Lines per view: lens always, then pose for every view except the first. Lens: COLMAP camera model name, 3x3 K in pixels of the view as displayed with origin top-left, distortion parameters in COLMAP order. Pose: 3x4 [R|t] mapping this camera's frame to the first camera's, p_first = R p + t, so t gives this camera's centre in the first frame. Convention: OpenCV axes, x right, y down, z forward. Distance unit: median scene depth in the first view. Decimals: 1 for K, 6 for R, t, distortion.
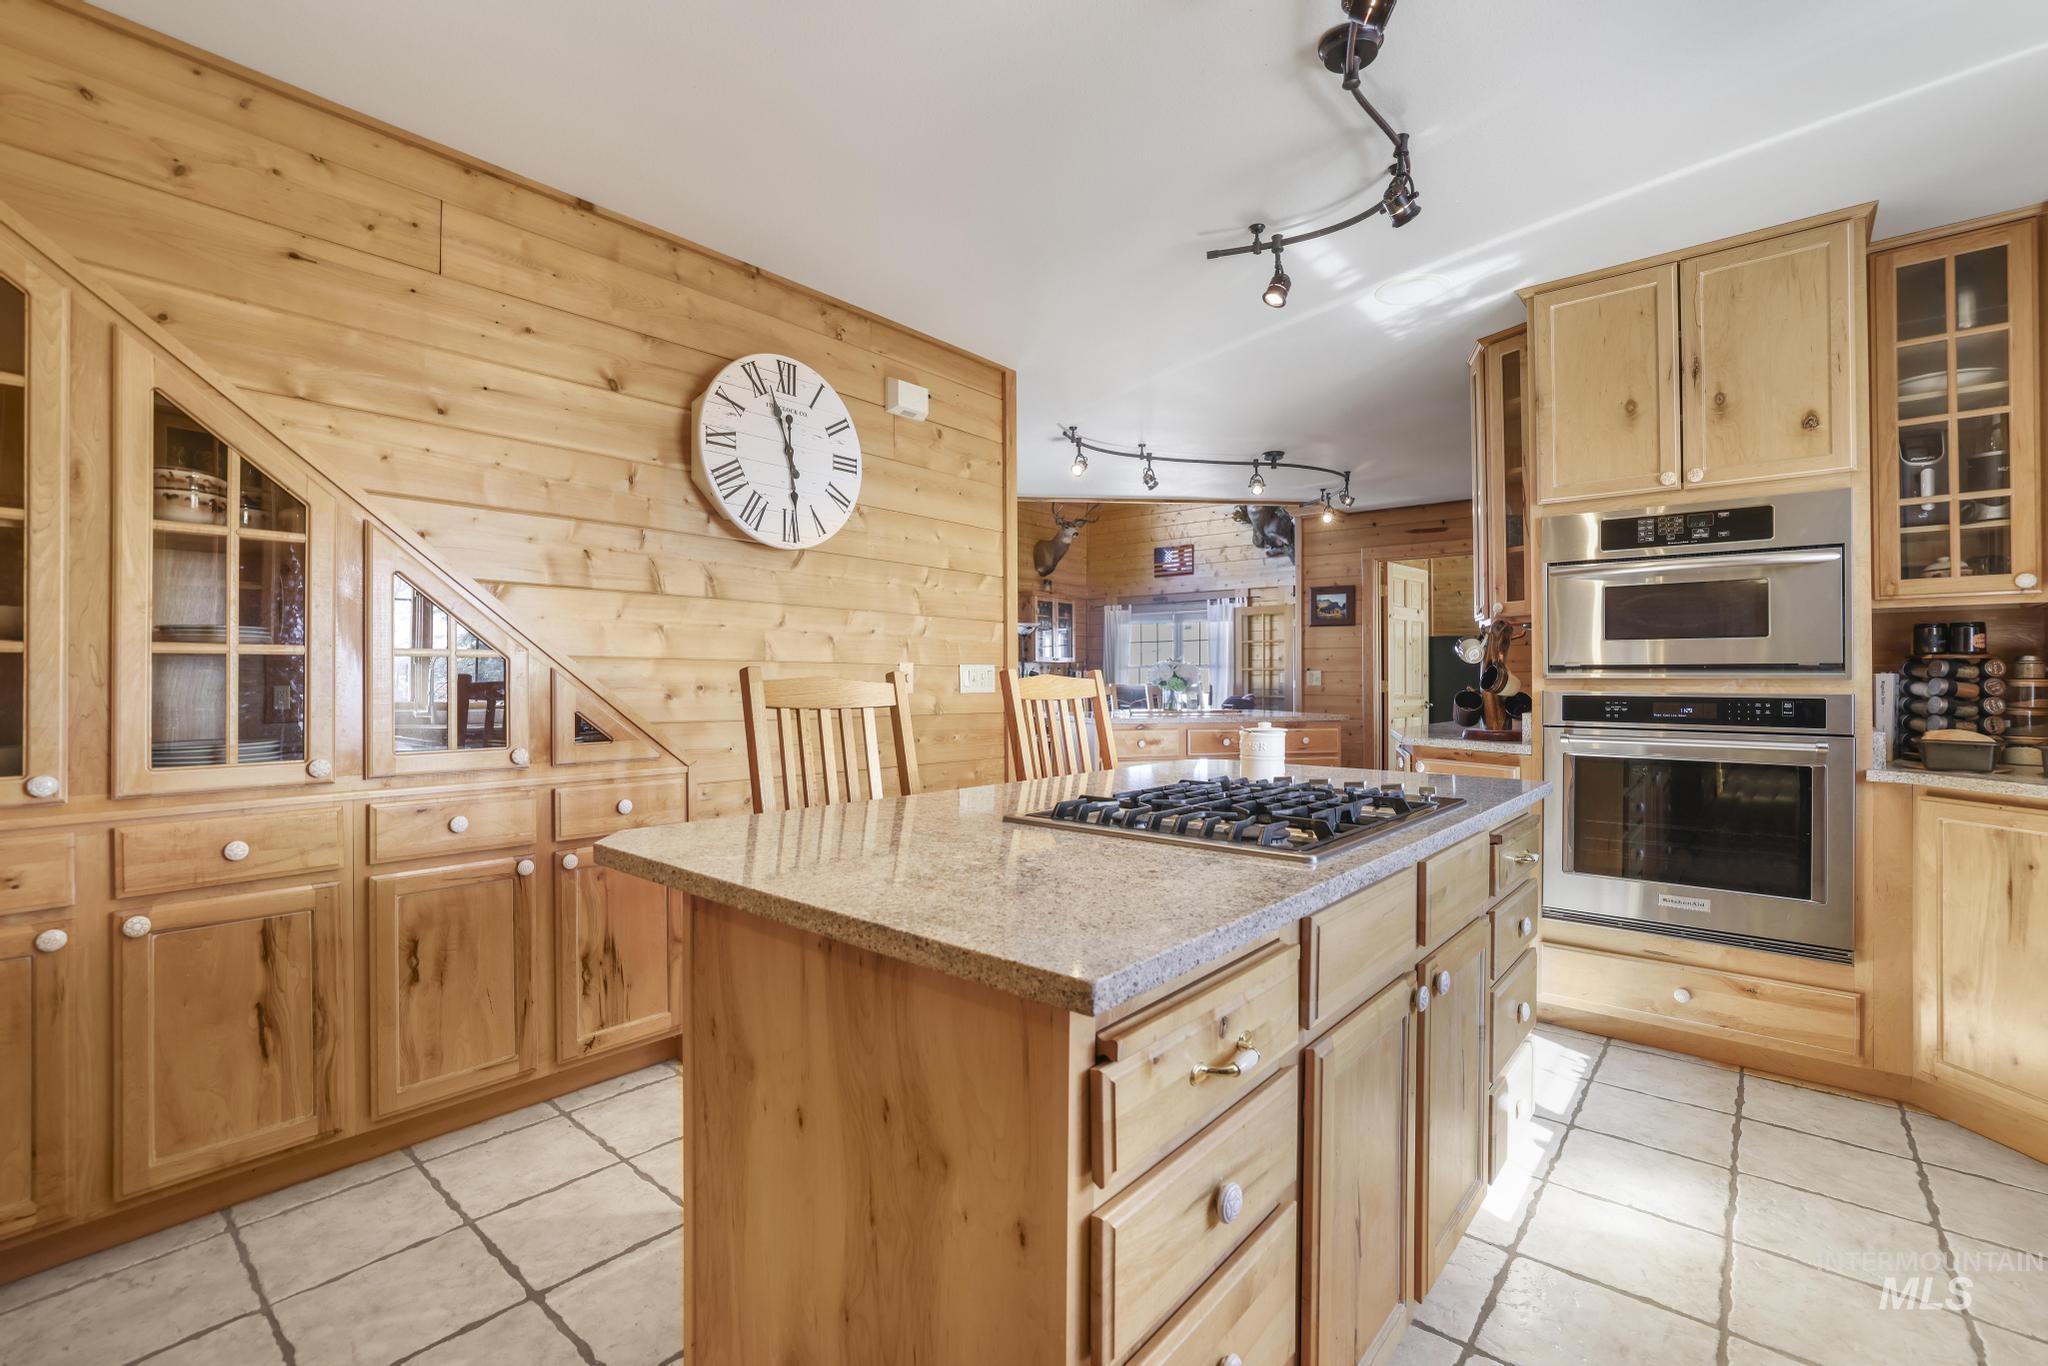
lens RADIAL K [[903.3, 0, 1026.3], [0, 903.3, 676.7], [0, 0, 1]] dist [-0.036479, 0.009261]
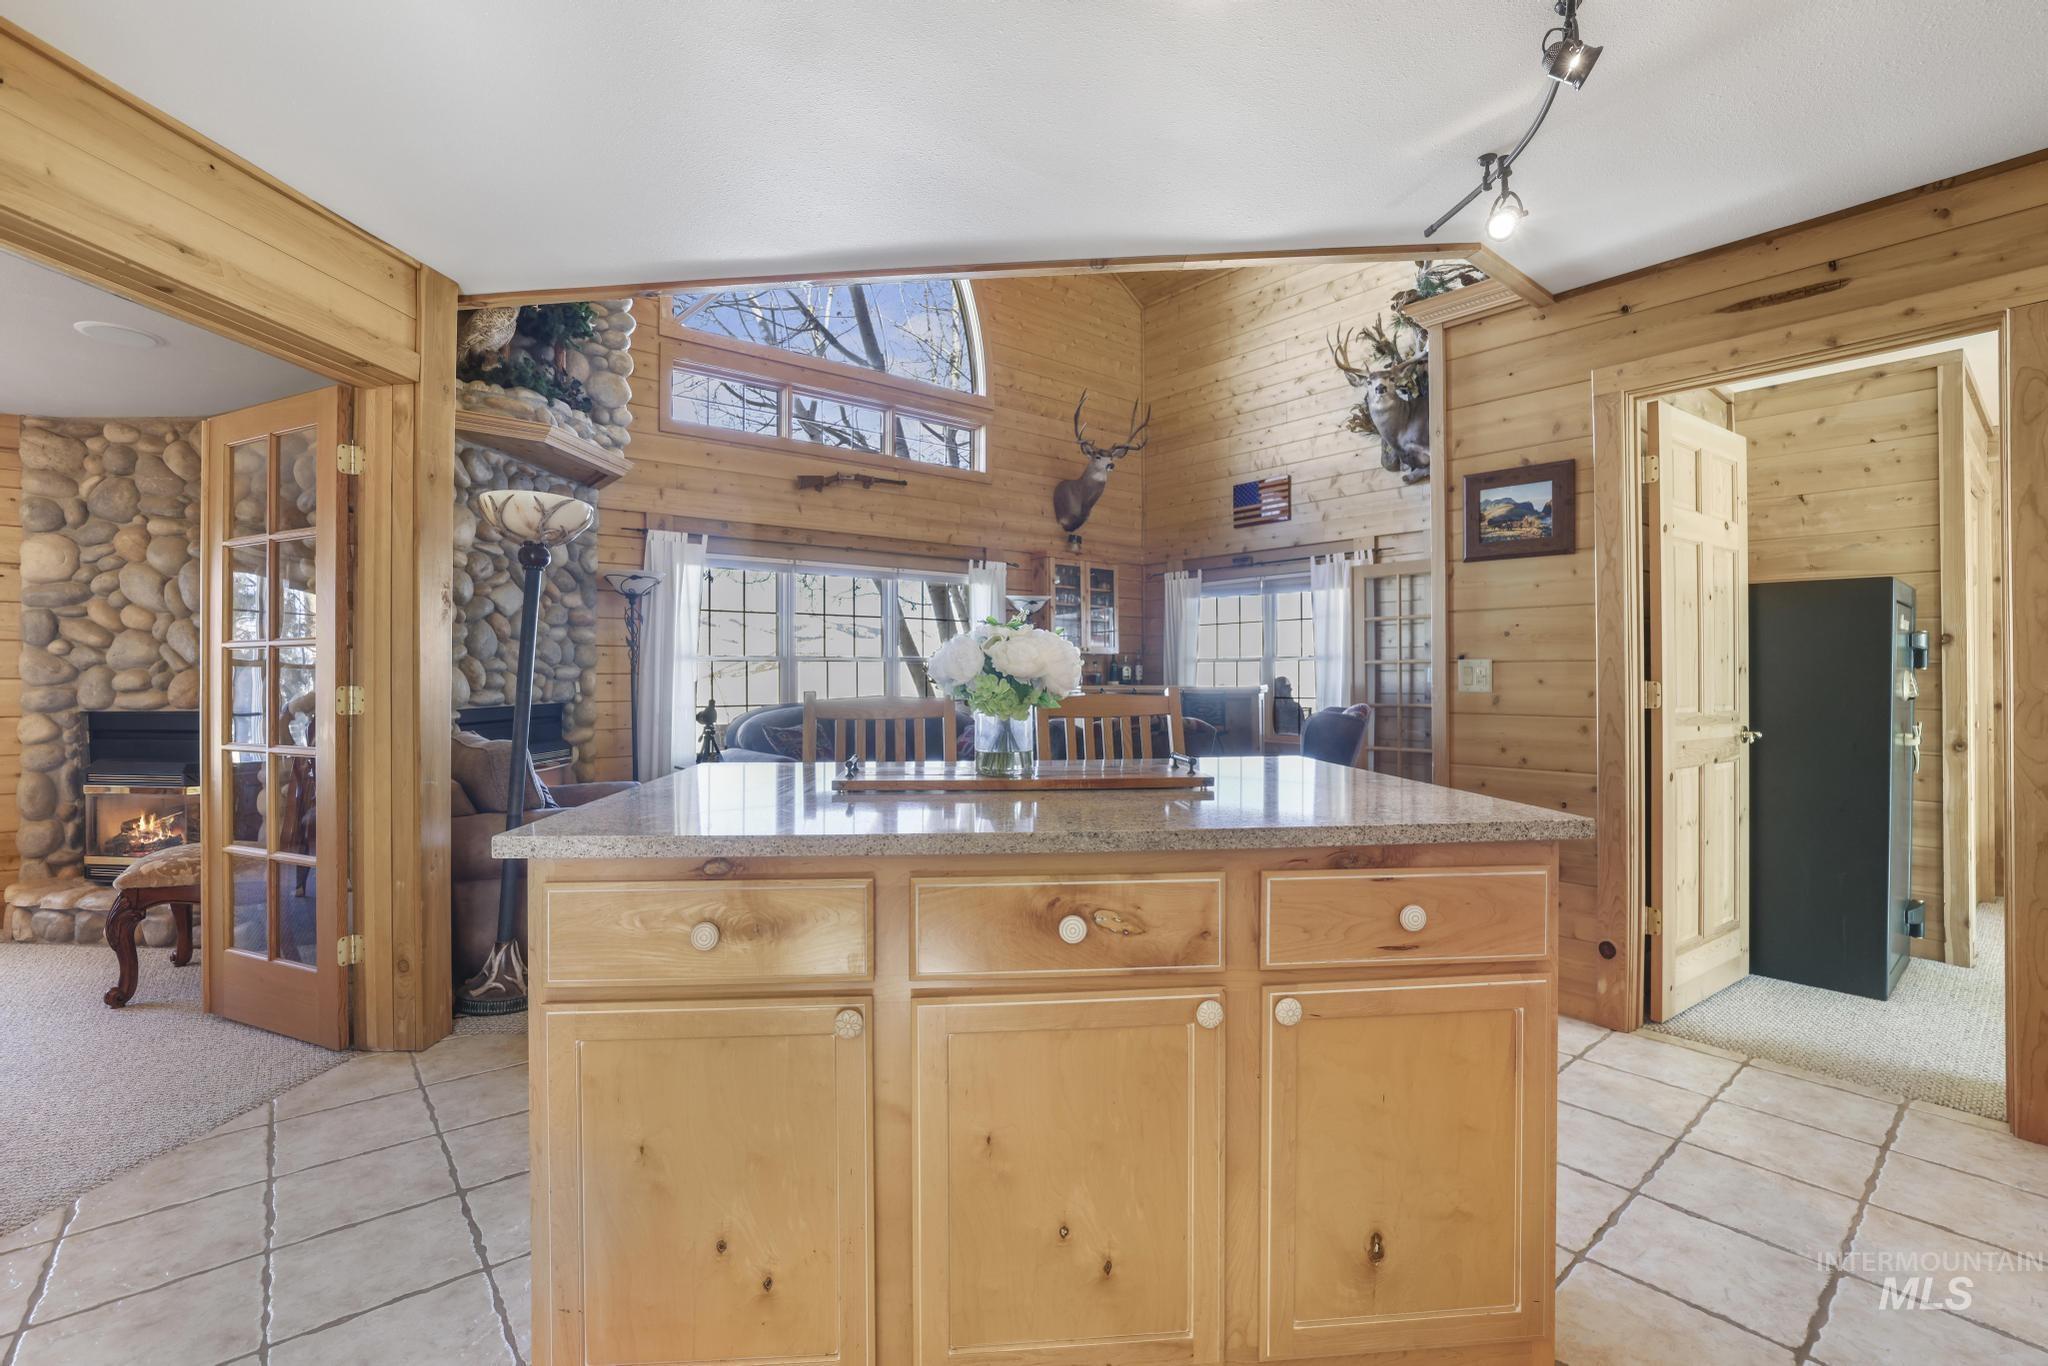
lens RADIAL K [[903.3, 0, 1004.1], [0, 903.3, 673.2], [0, 0, 1]] dist [-0.036479, 0.009261]
pose [[0.981560, -0.002519, -0.191136, 0.110556], [0.002163, 0.999996, -0.002075, 0.000291], [0.191140, 0.001623, 0.981561, 0.327741]]
